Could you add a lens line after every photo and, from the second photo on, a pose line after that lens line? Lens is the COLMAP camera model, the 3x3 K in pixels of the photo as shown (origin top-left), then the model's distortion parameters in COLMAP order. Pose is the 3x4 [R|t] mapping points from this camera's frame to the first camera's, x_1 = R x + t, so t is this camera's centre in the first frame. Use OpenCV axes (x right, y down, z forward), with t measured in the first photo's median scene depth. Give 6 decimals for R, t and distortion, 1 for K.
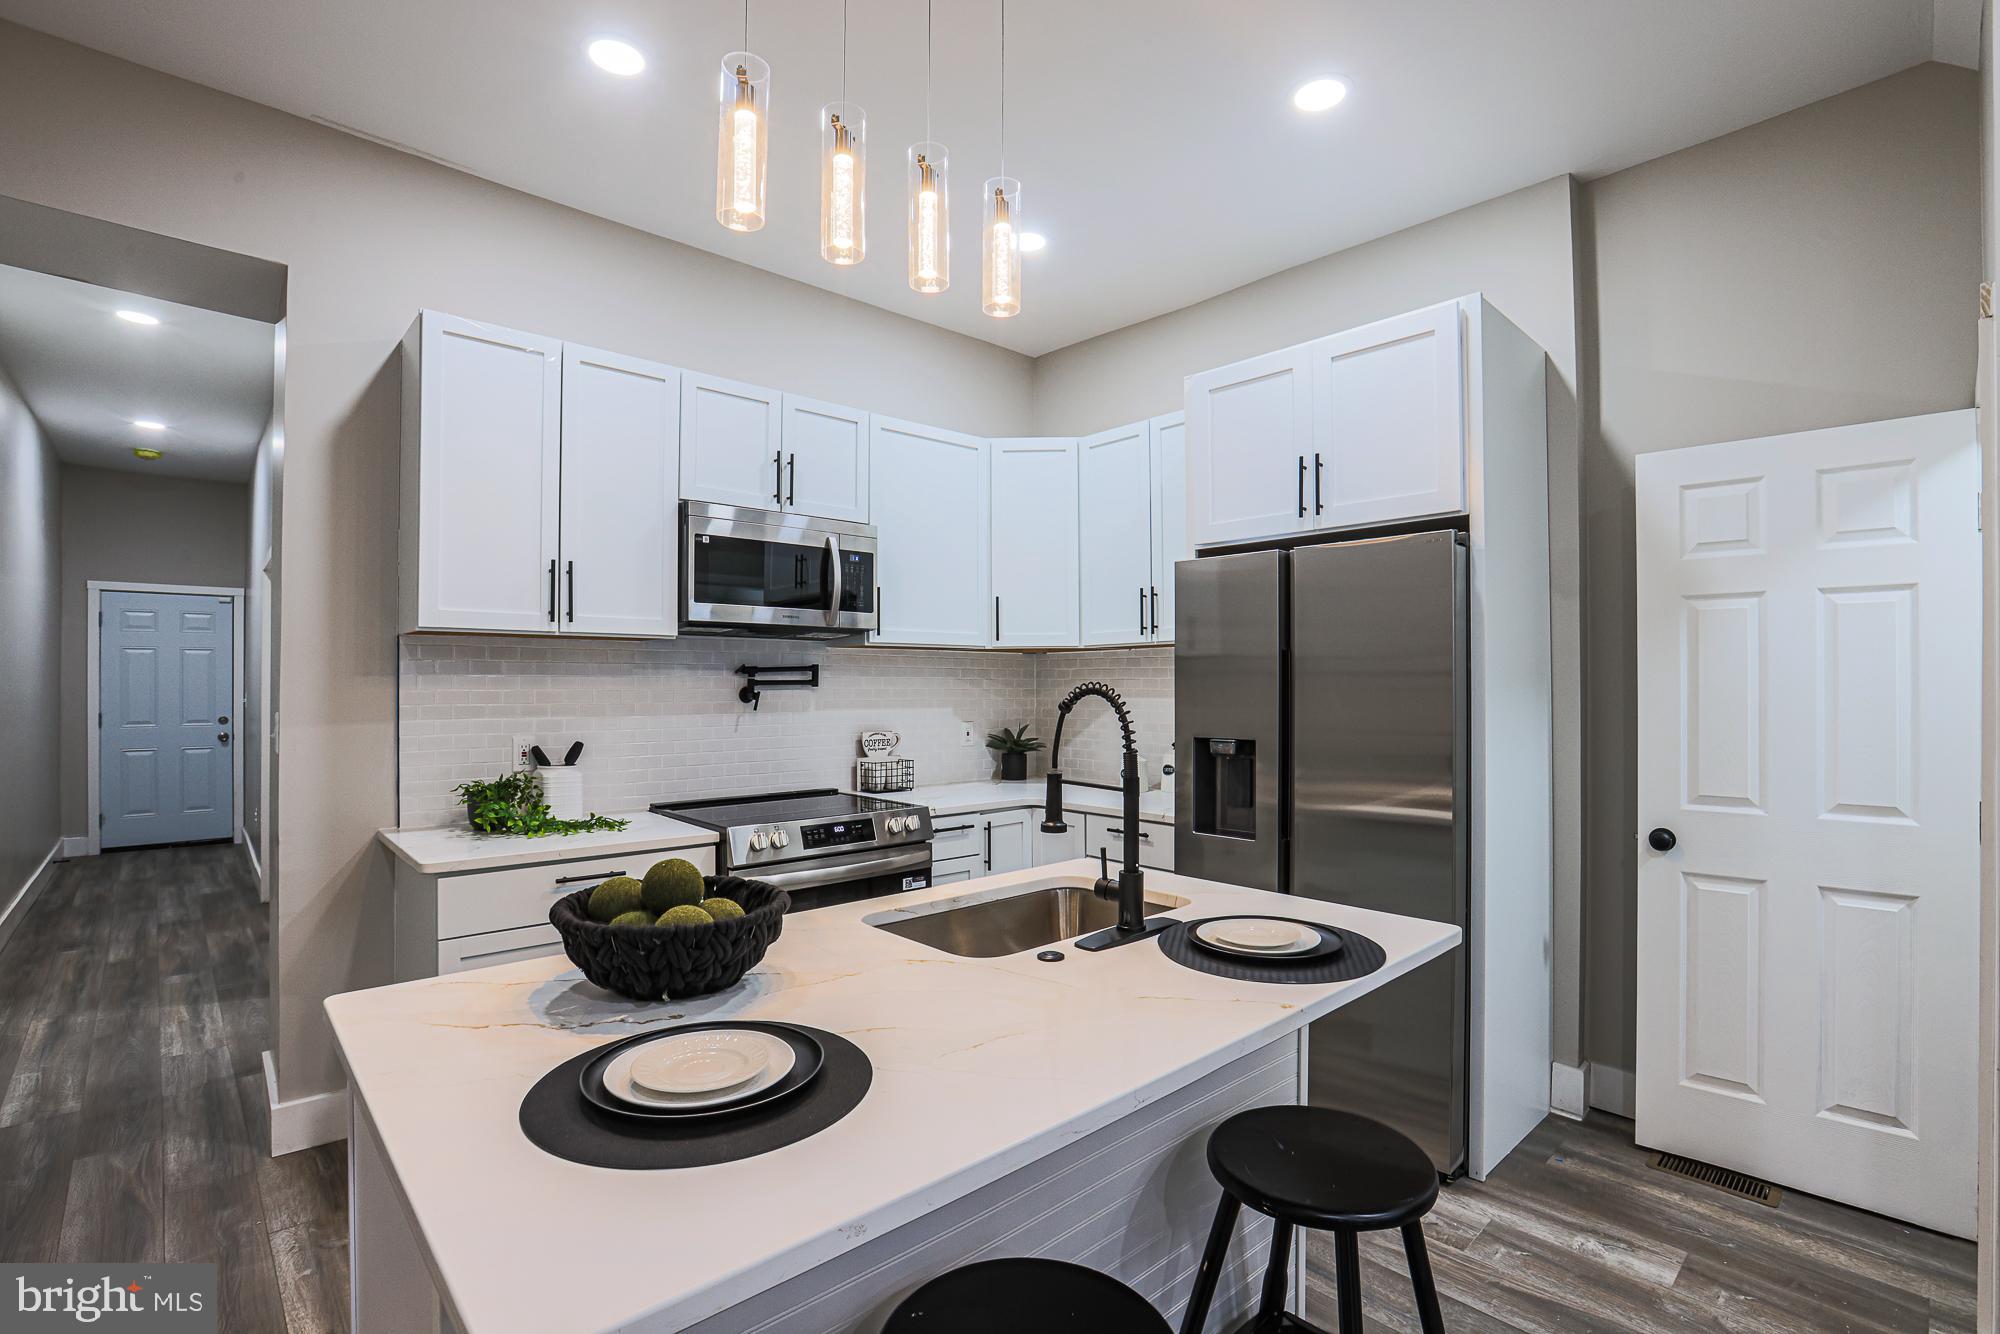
lens RADIAL K [[943.5, 0, 1013.1], [0, 943.5, 675.2], [0, 0, 1]] dist [-0.042150, 0.012680]
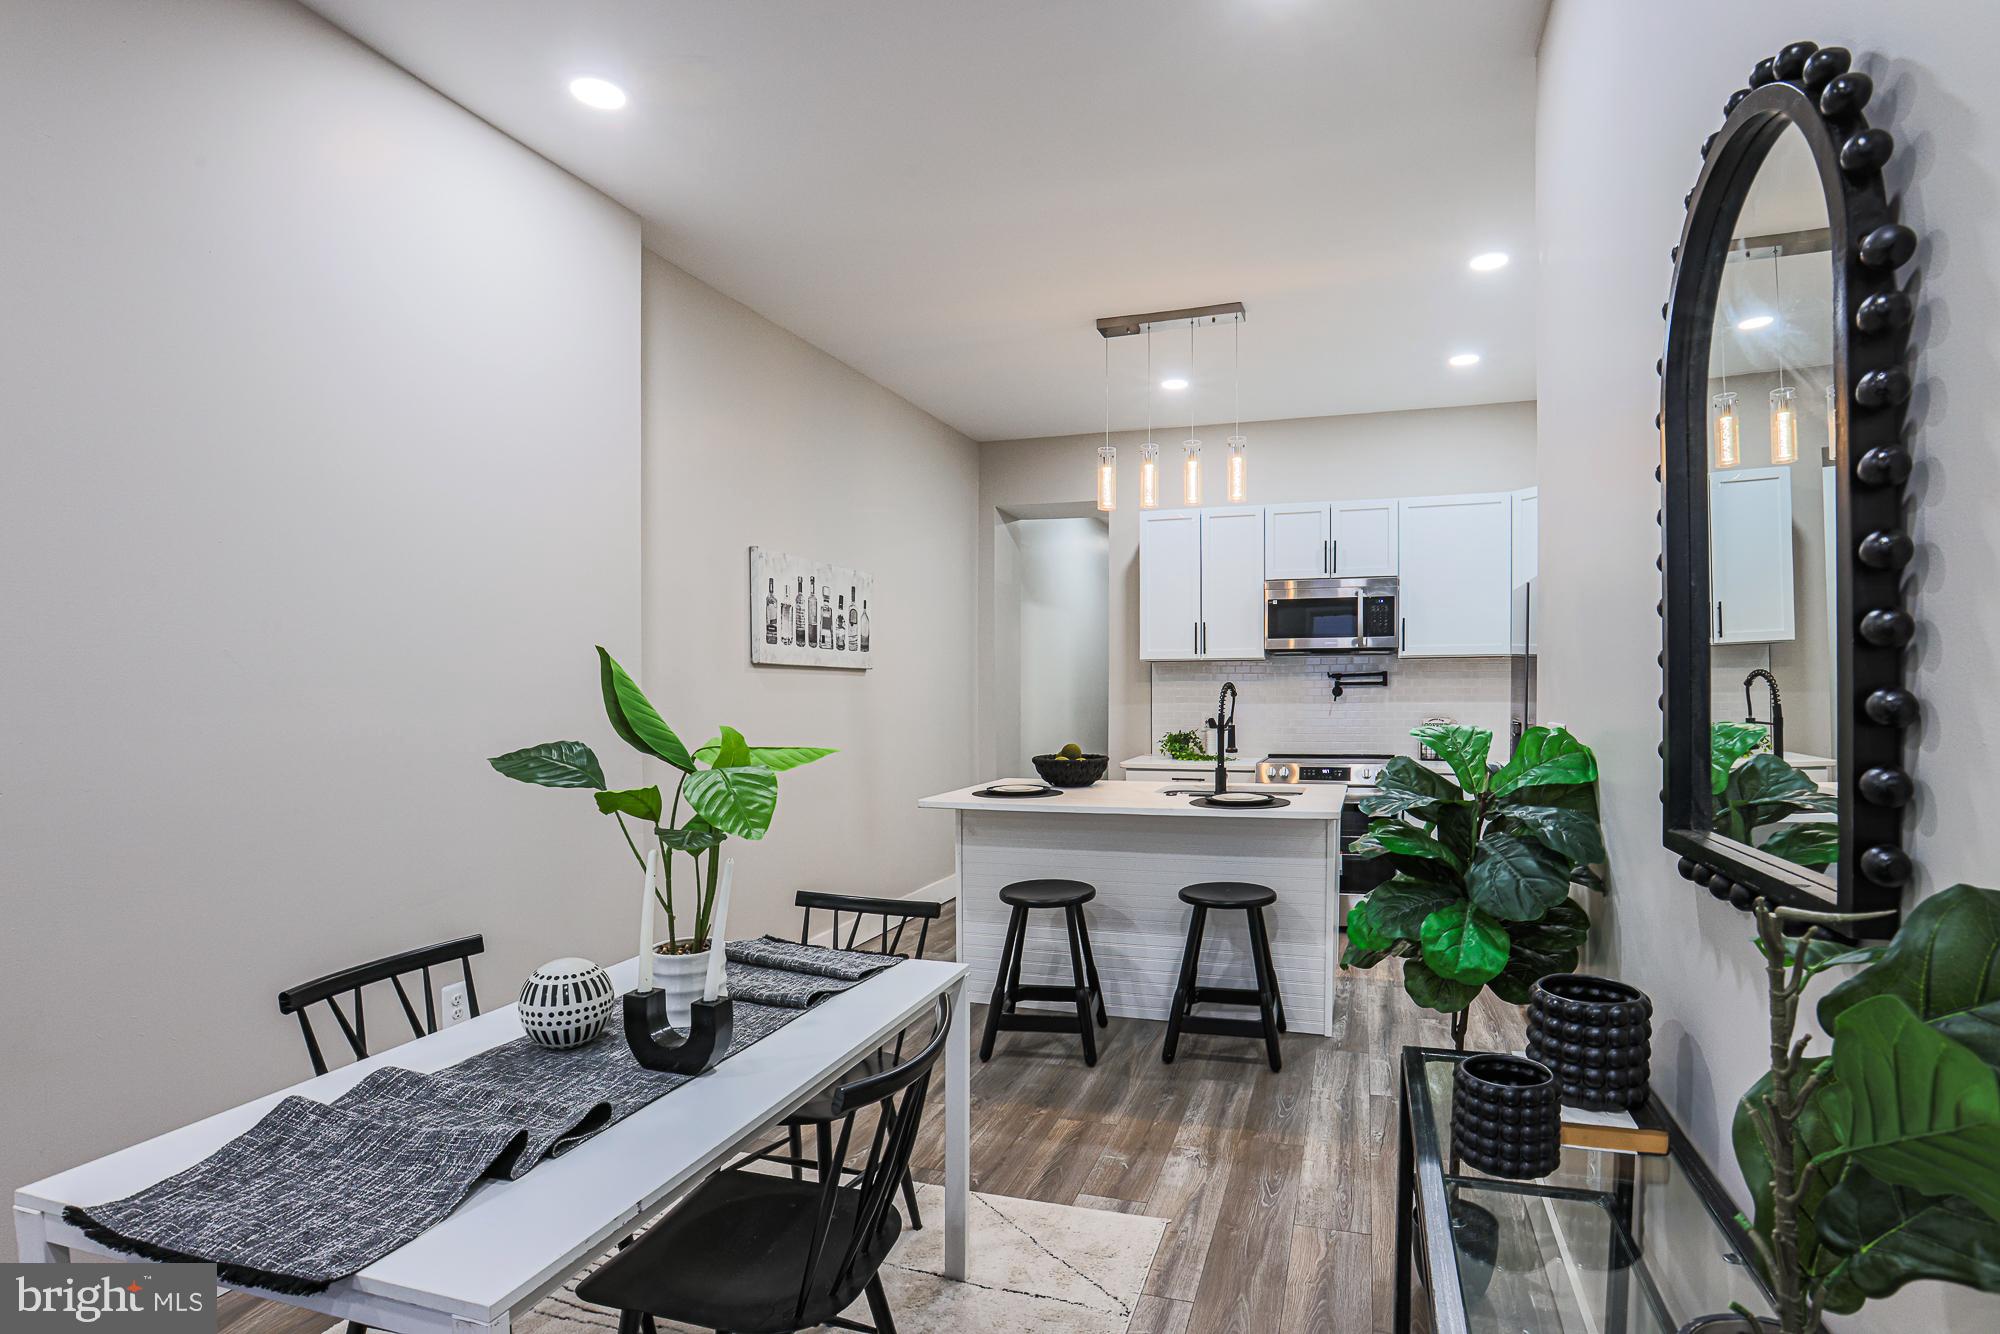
lens RADIAL K [[943.5, 0, 1073.9], [0, 943.5, 724.7], [0, 0, 1]] dist [-0.042150, 0.012680]
pose [[0.497448, 0.030369, -0.866962, 1.003039], [0.012522, 0.999032, 0.042180, 0.004592], [0.867403, -0.031838, 0.496586, -0.205318]]
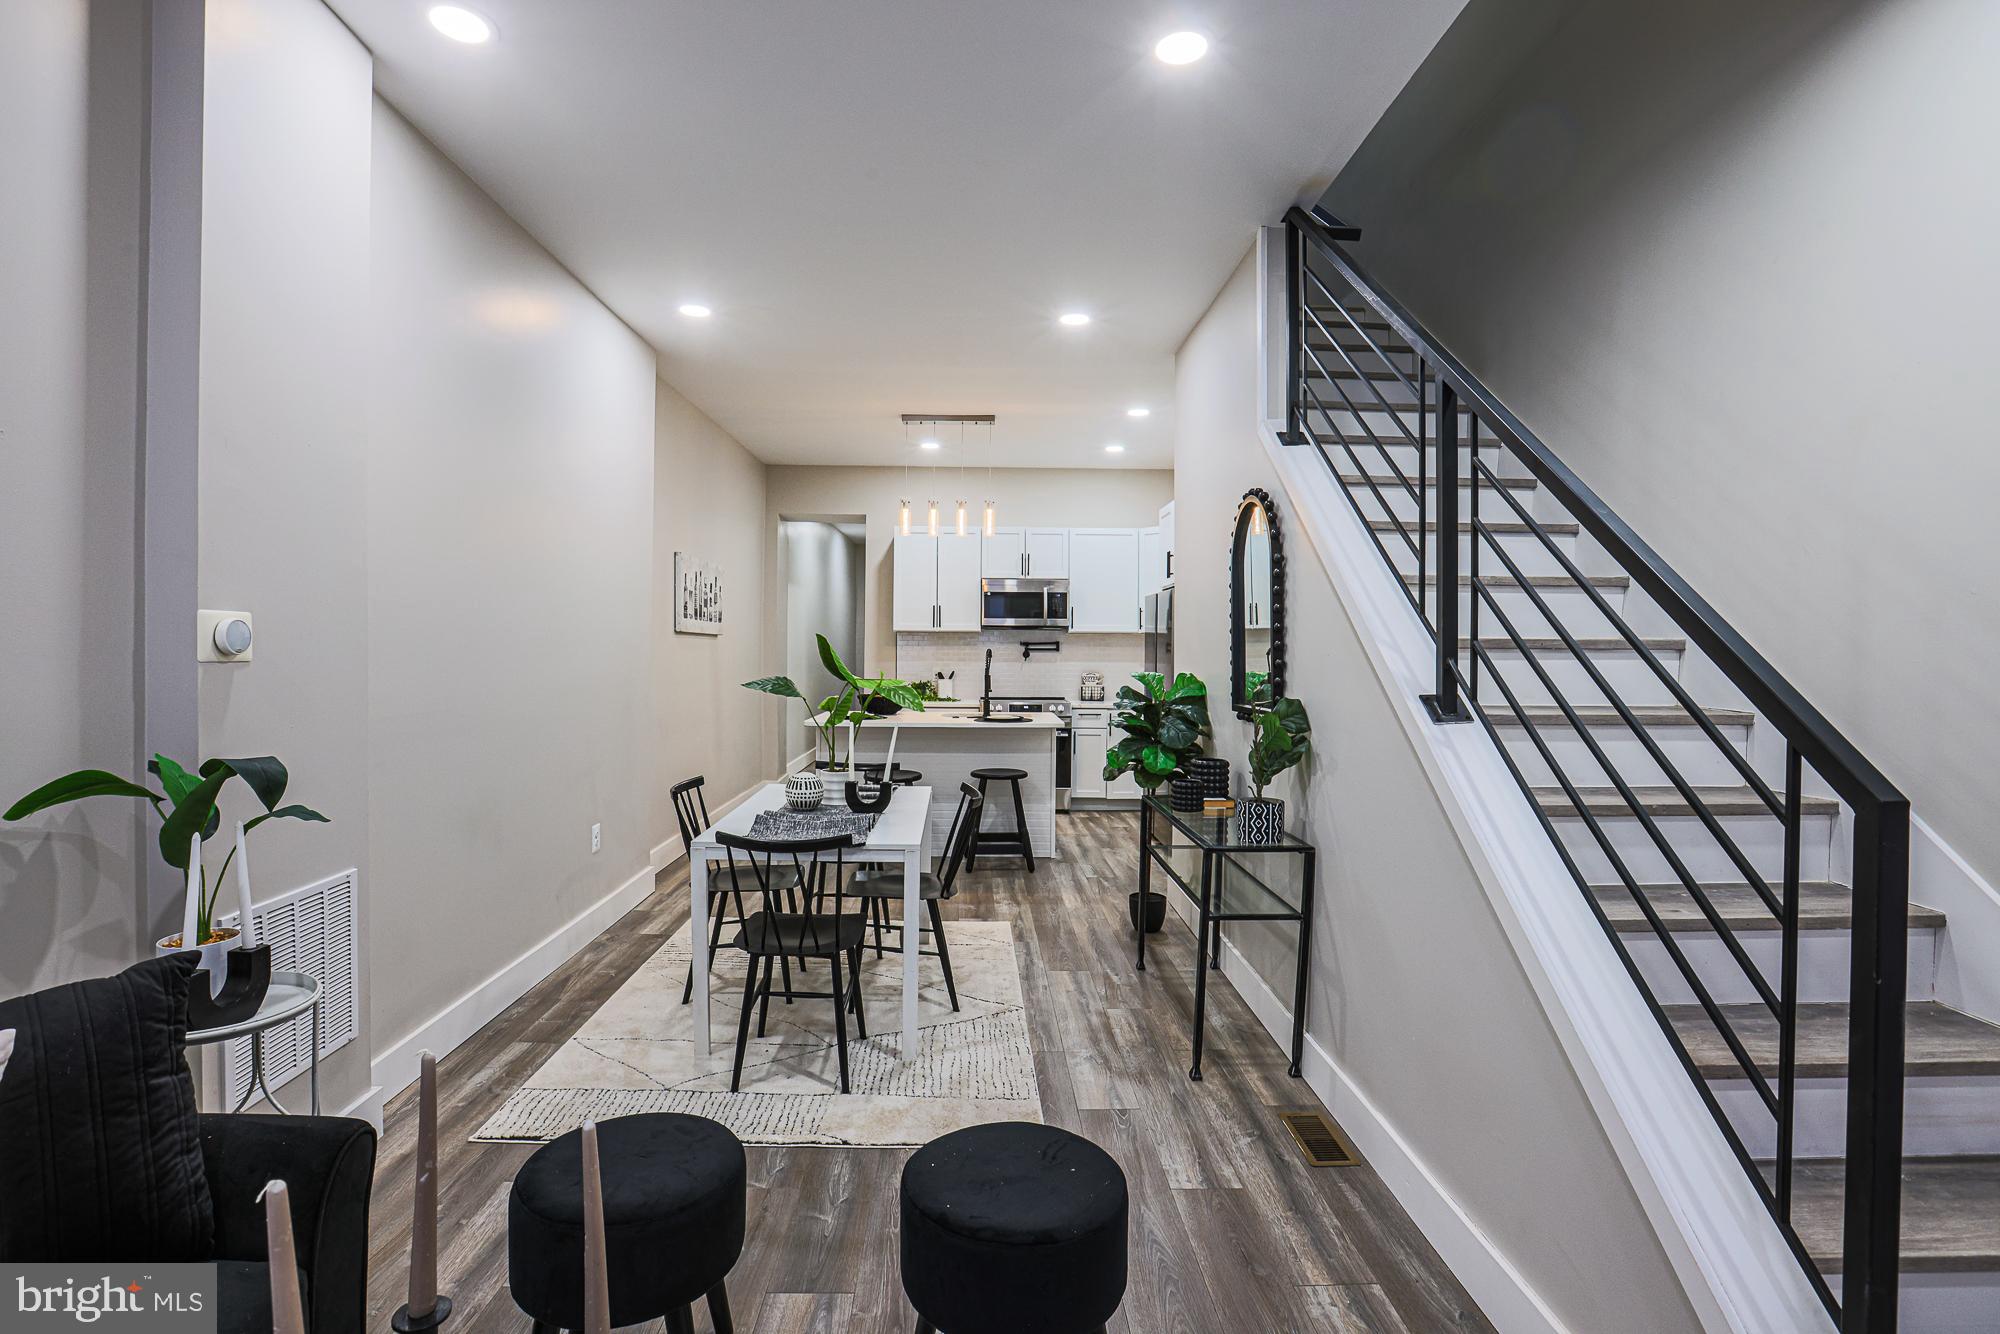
lens RADIAL K [[943.5, 0, 979.4], [0, 943.5, 659.7], [0, 0, 1]] dist [-0.042150, 0.012680]
pose [[0.743213, 0.015499, -0.668876, 1.367109], [-0.003220, 0.999803, 0.019588, -0.013453], [0.669047, -0.012404, 0.743116, -0.932548]]
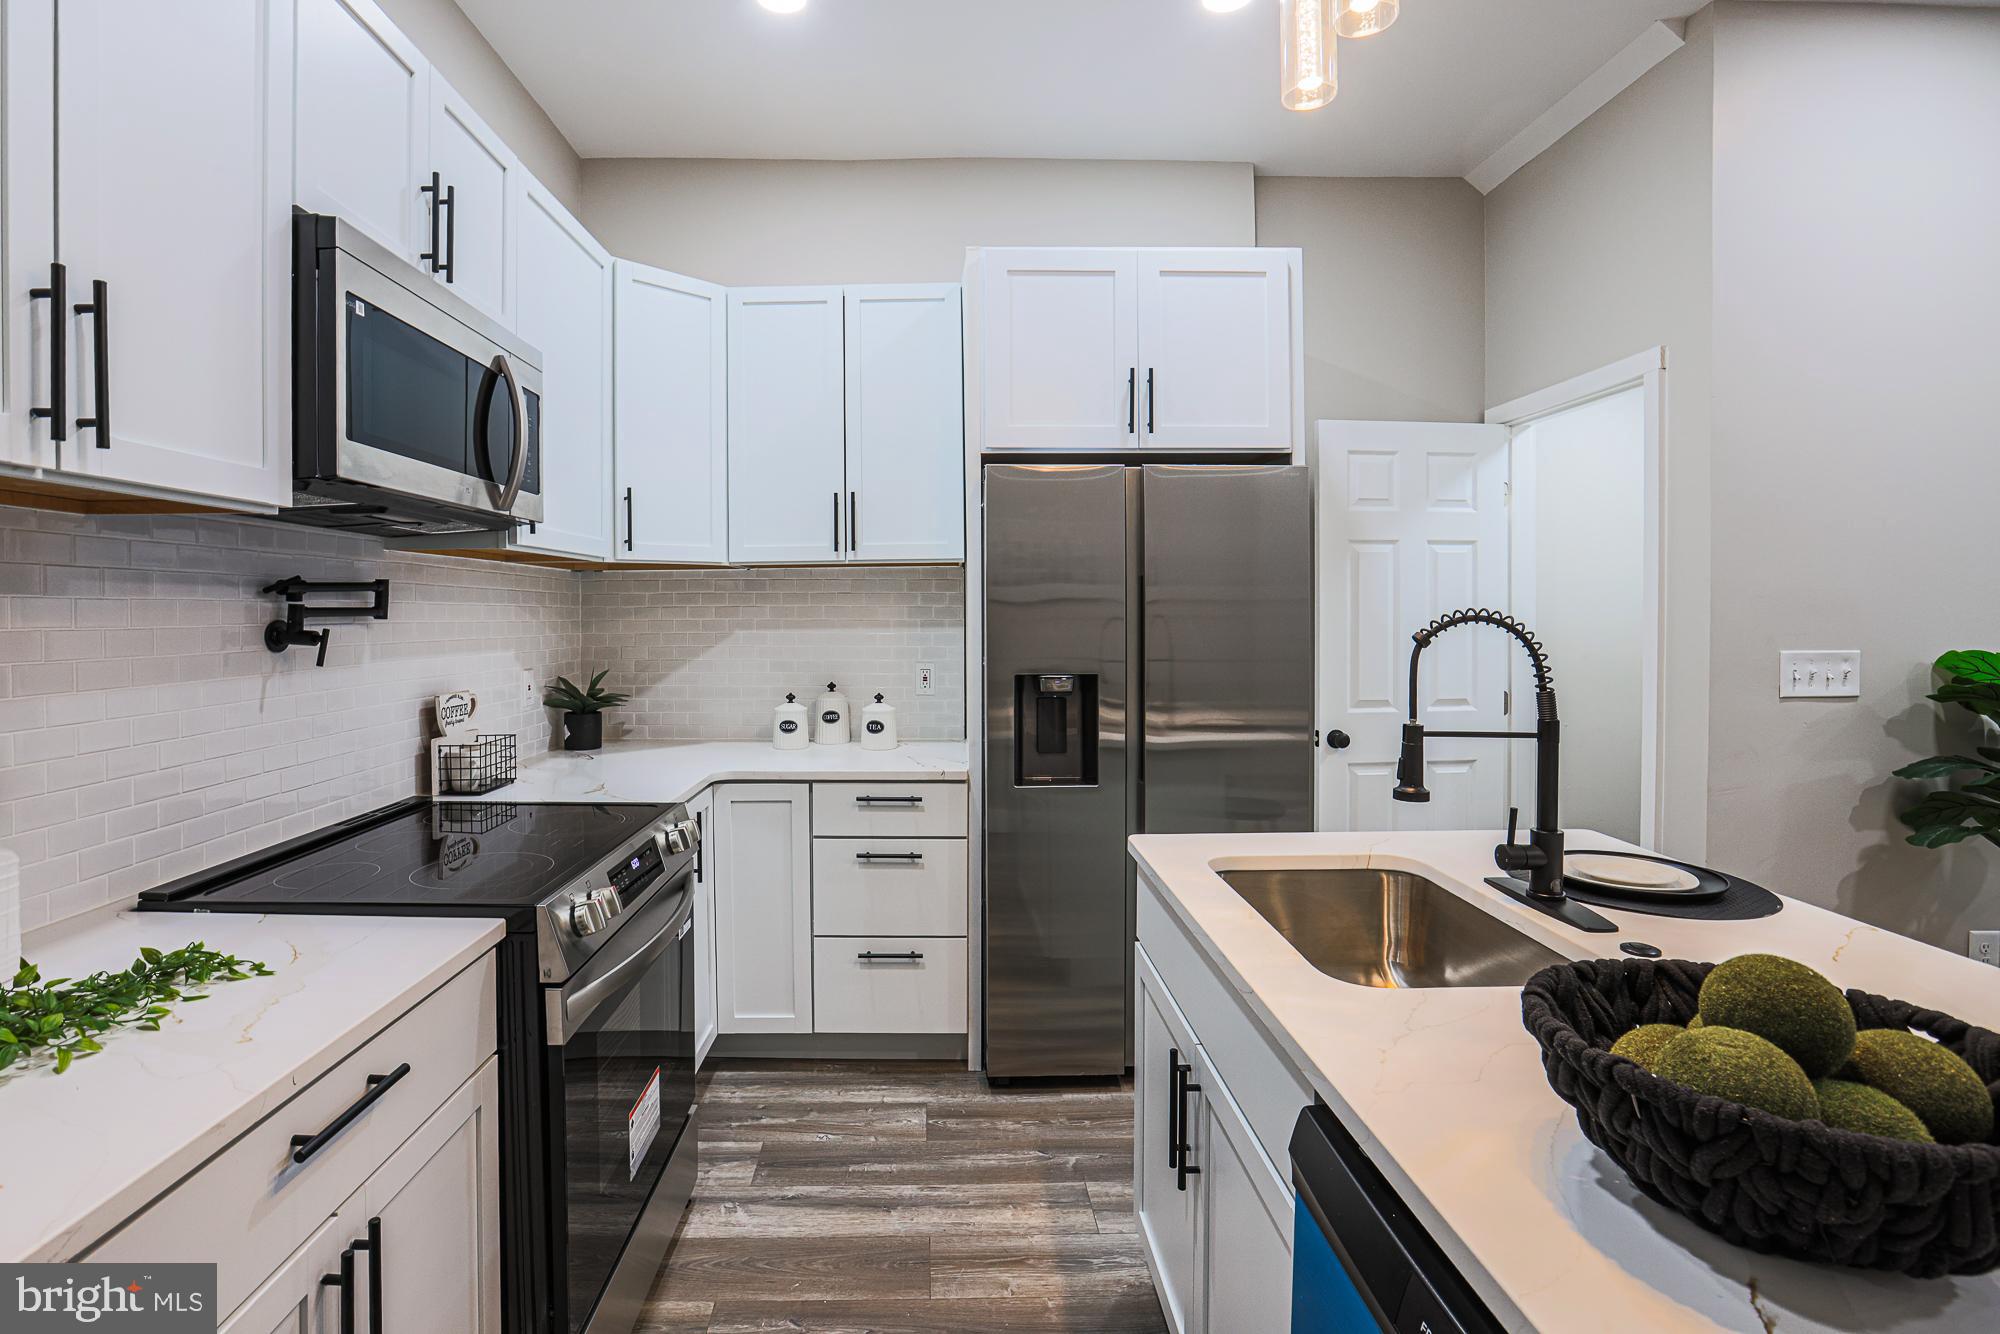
lens RADIAL K [[943.5, 0, 942.8], [0, 943.5, 626.7], [0, 0, 1]] dist [-0.042150, 0.012680]
pose [[0.680605, -0.012452, 0.732544, -0.464260], [-0.004077, 0.999776, 0.020782, 0.004605], [-0.732639, -0.017131, 0.680402, 0.454943]]
